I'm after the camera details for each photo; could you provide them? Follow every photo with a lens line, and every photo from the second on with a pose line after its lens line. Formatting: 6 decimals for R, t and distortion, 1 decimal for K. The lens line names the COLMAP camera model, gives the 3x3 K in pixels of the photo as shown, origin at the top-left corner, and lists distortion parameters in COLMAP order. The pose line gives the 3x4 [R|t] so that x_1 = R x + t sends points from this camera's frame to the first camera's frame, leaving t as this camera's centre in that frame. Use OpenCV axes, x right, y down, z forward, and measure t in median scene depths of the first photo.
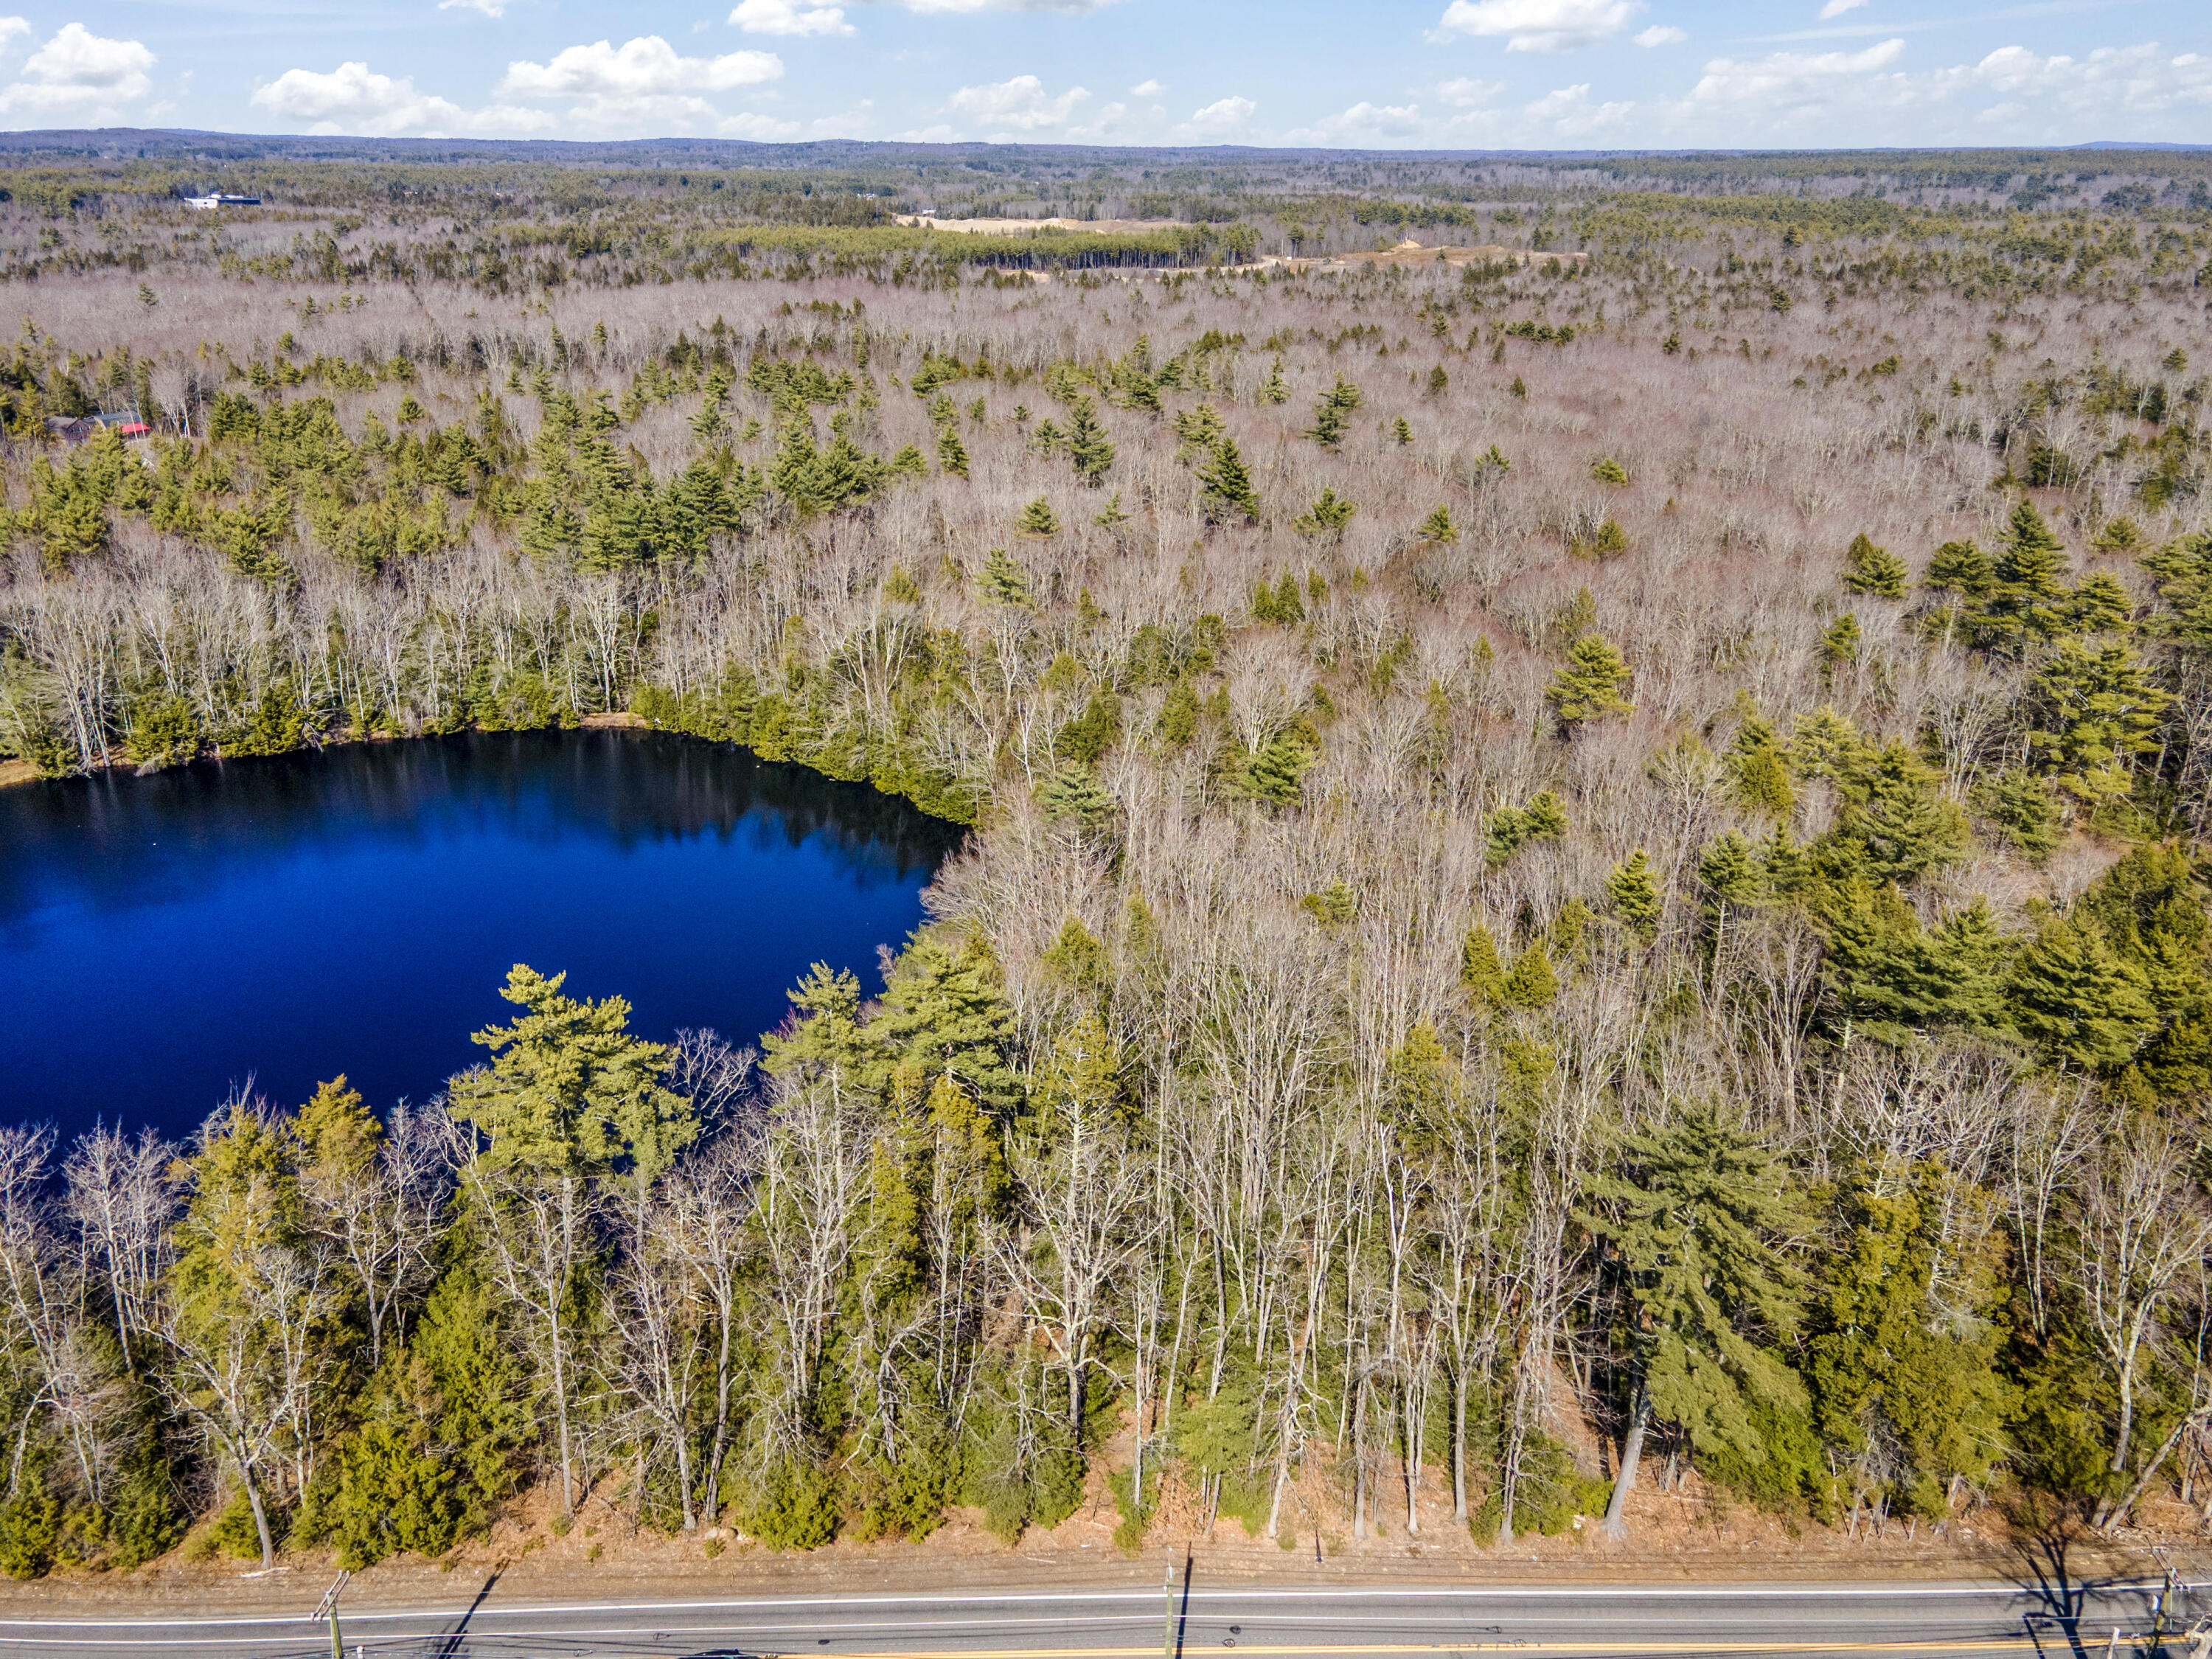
lens RADIAL K [[1747.1, 0, 1125.8], [0, 1747.1, 831.9], [0, 0, 1]] dist [0.003036, 0.077737]
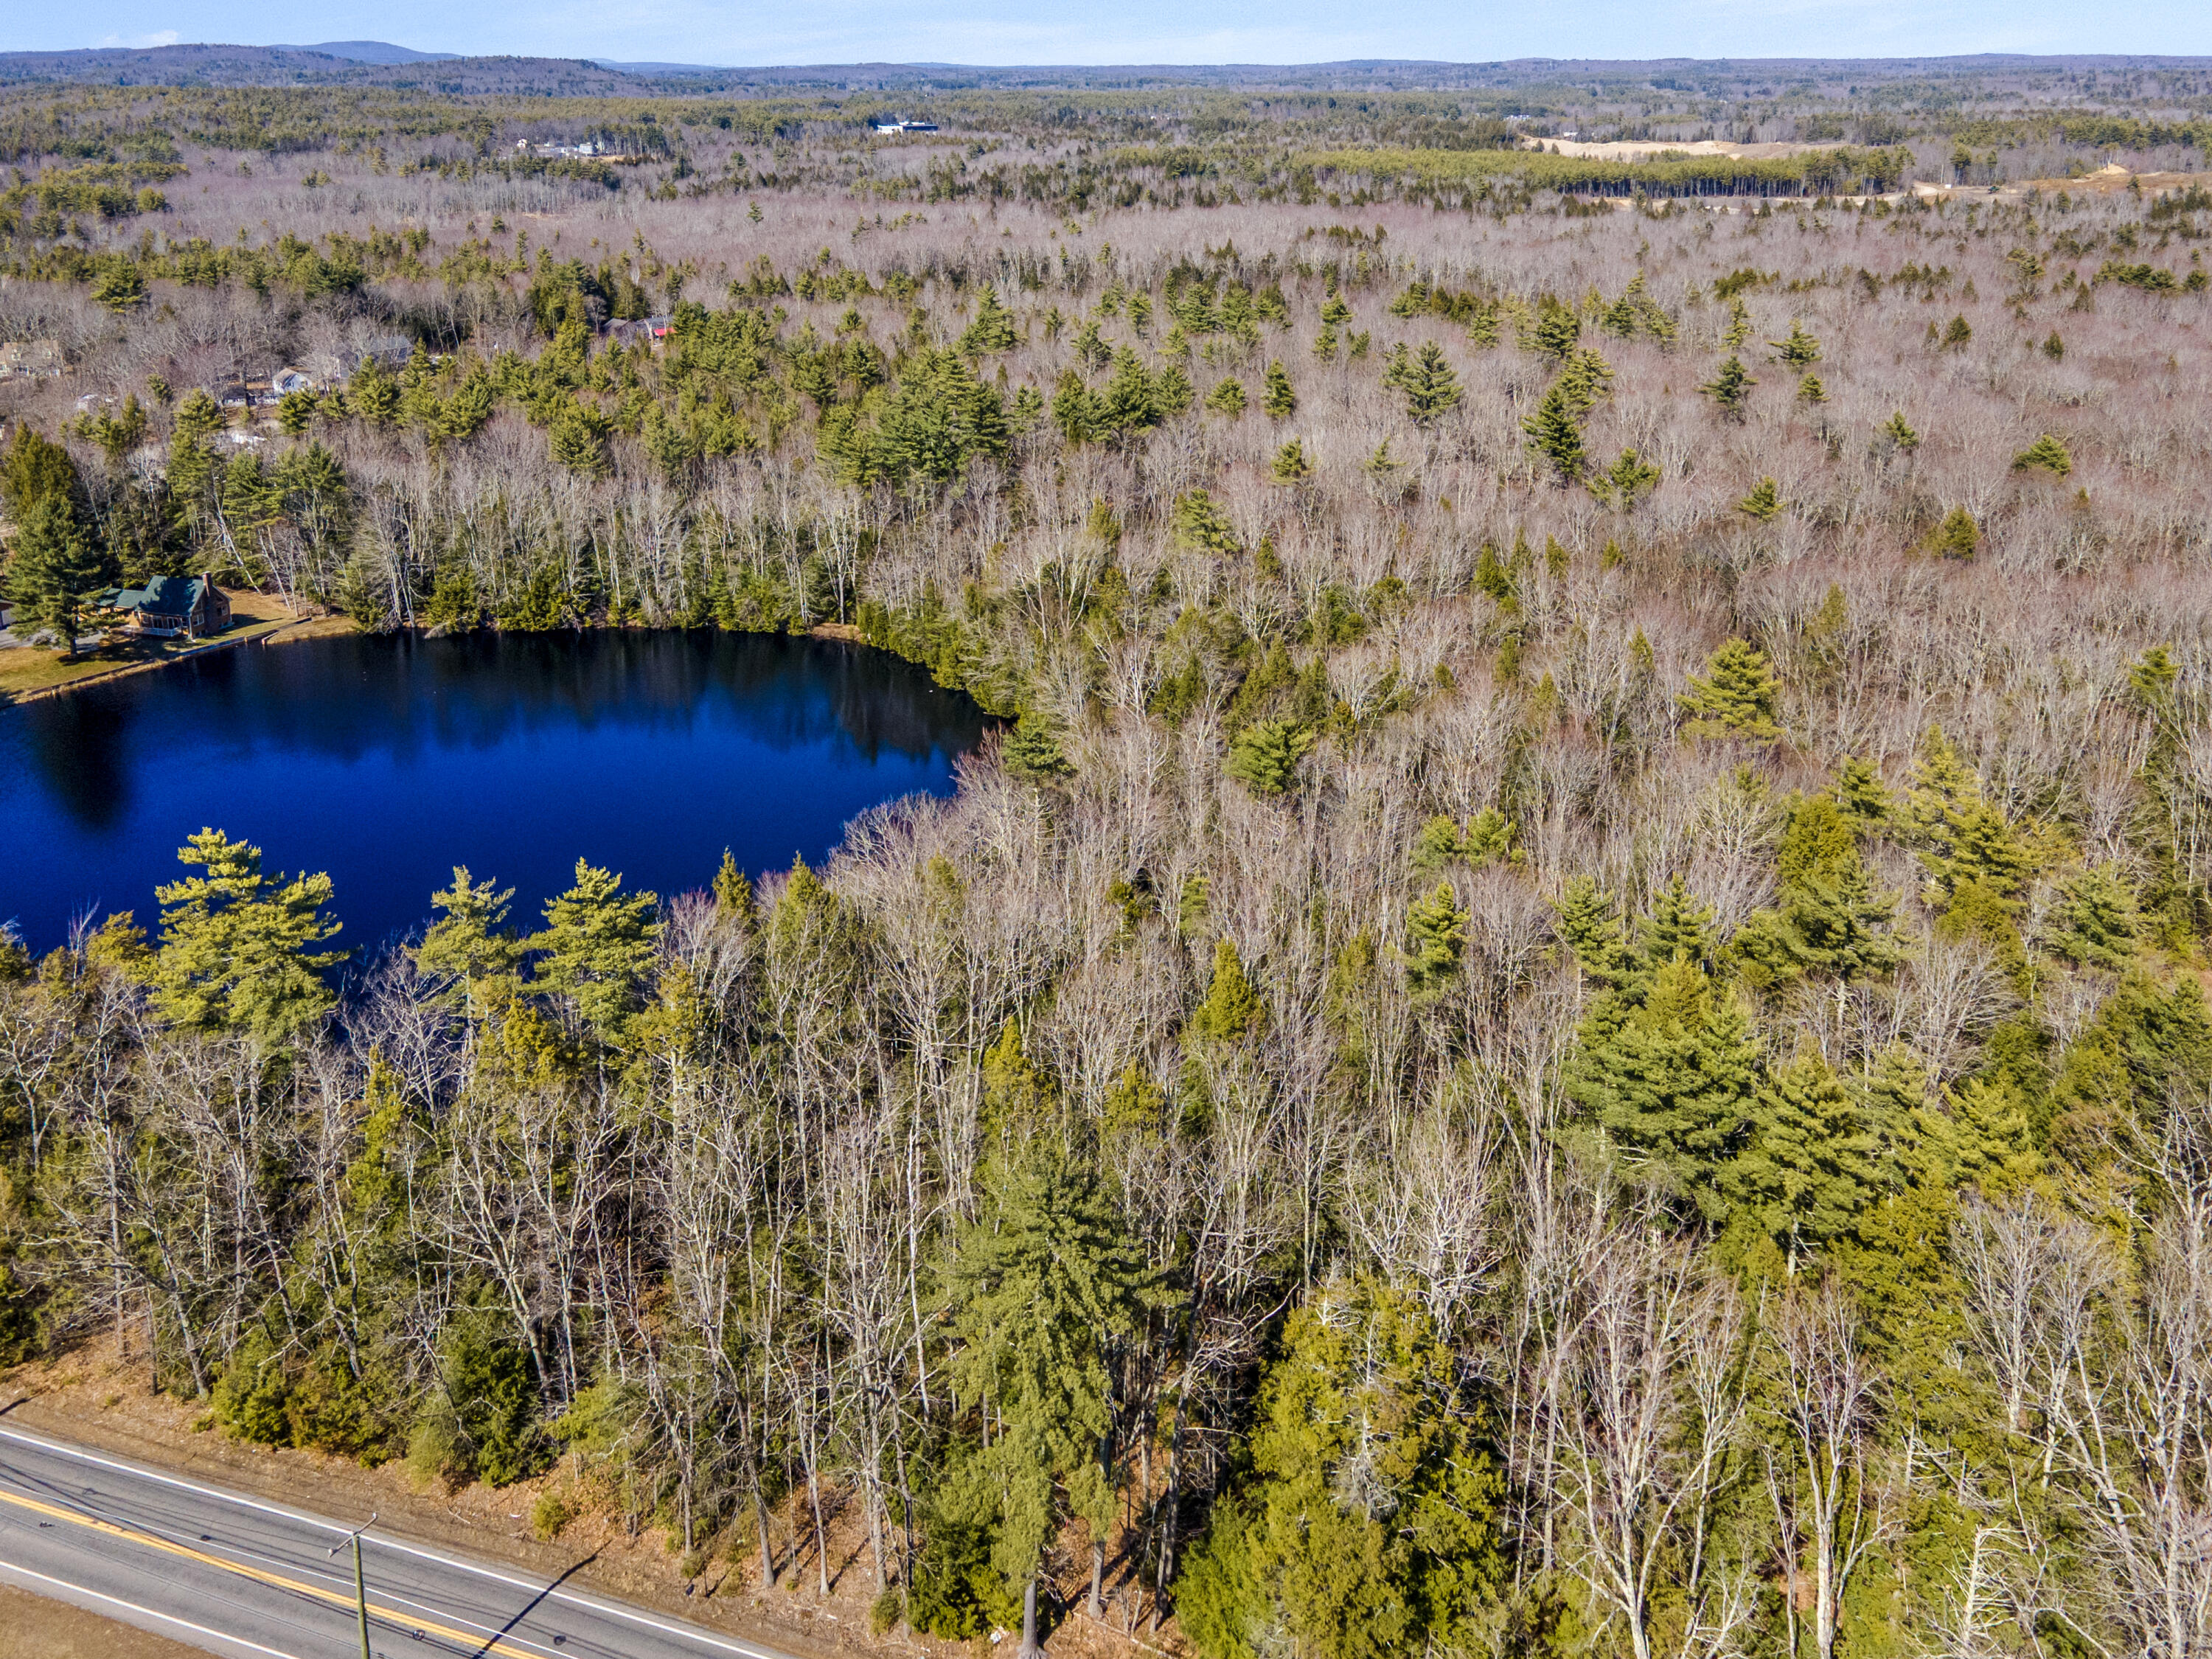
lens RADIAL K [[1788.0, 0, 1106.0], [0, 1788.0, 829.5], [0, 0, 1]] dist [0.008349, 0.052849]
pose [[0.930318, 0.137903, -0.339841, 0.231141], [-0.128105, 0.990437, 0.051216, -0.023687], [0.343654, -0.004112, 0.939087, 0.076723]]
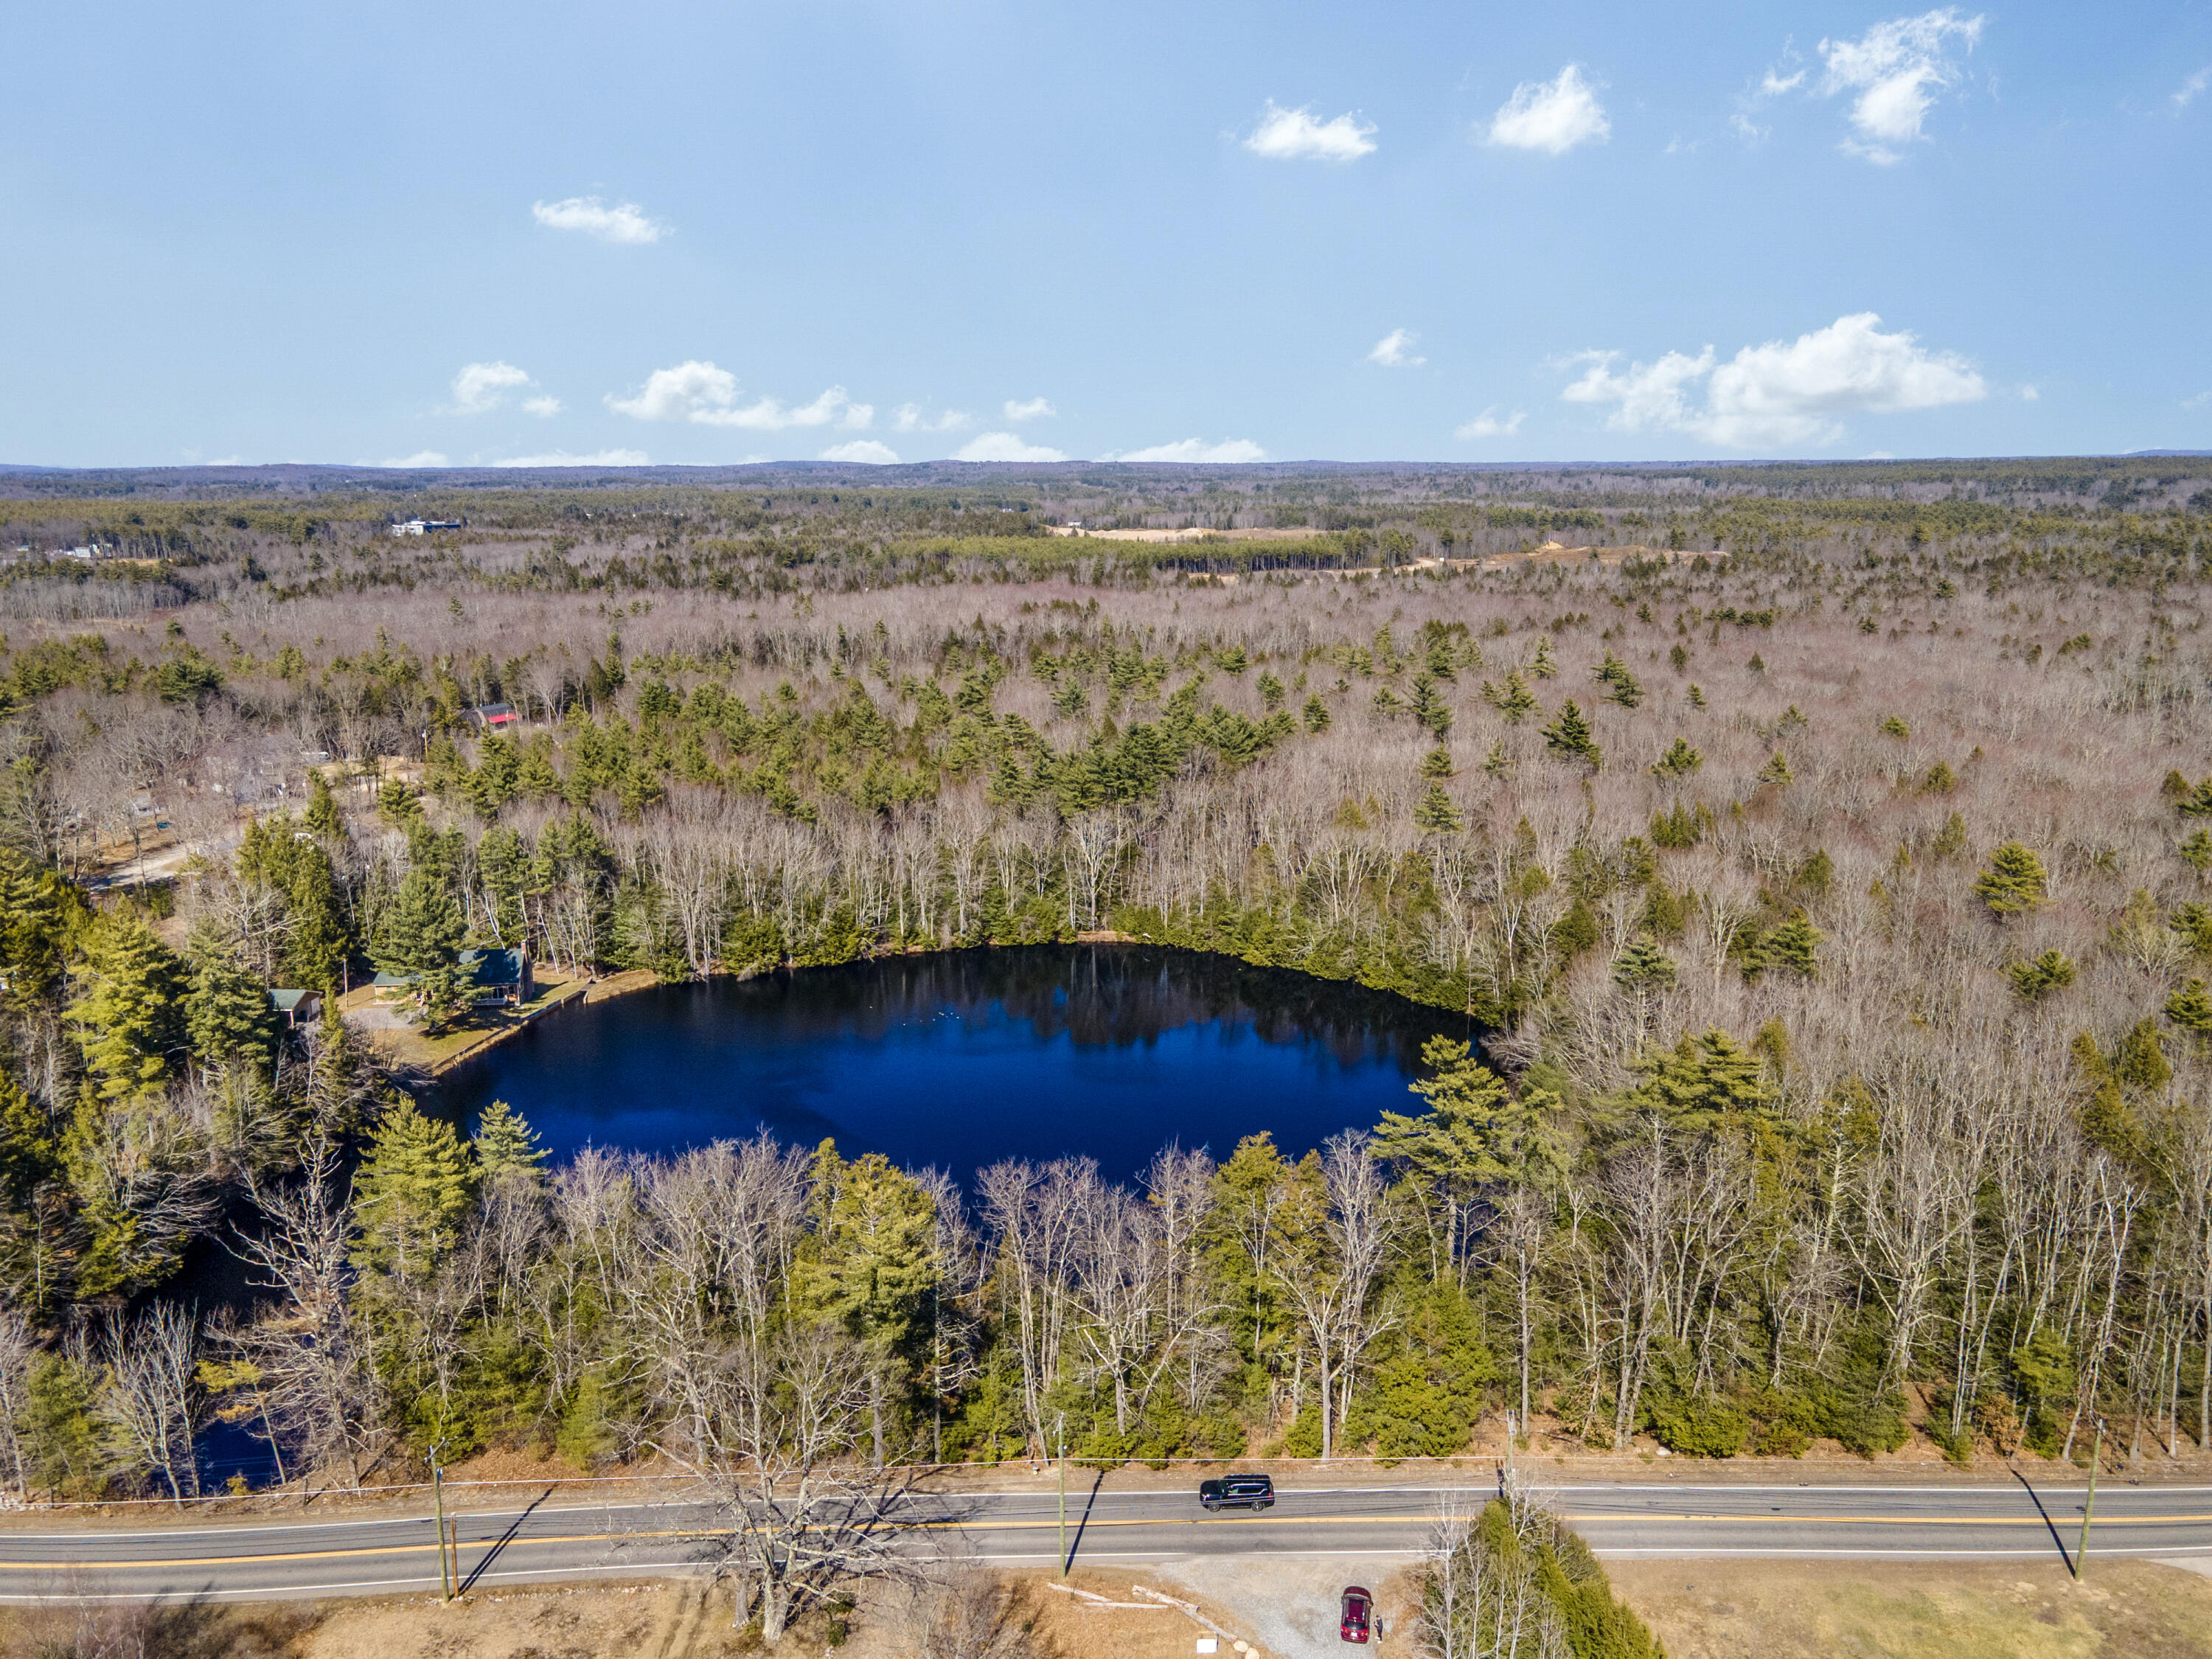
lens RADIAL K [[1759.3, 0, 1169.0], [0, 1759.3, 829.2], [0, 0, 1]] dist [0.006484, 0.111055]
pose [[0.999784, -0.009089, -0.018697, -0.234213], [0.005835, 0.985899, -0.167241, 0.064364], [0.019953, 0.167096, 0.985739, -0.174524]]
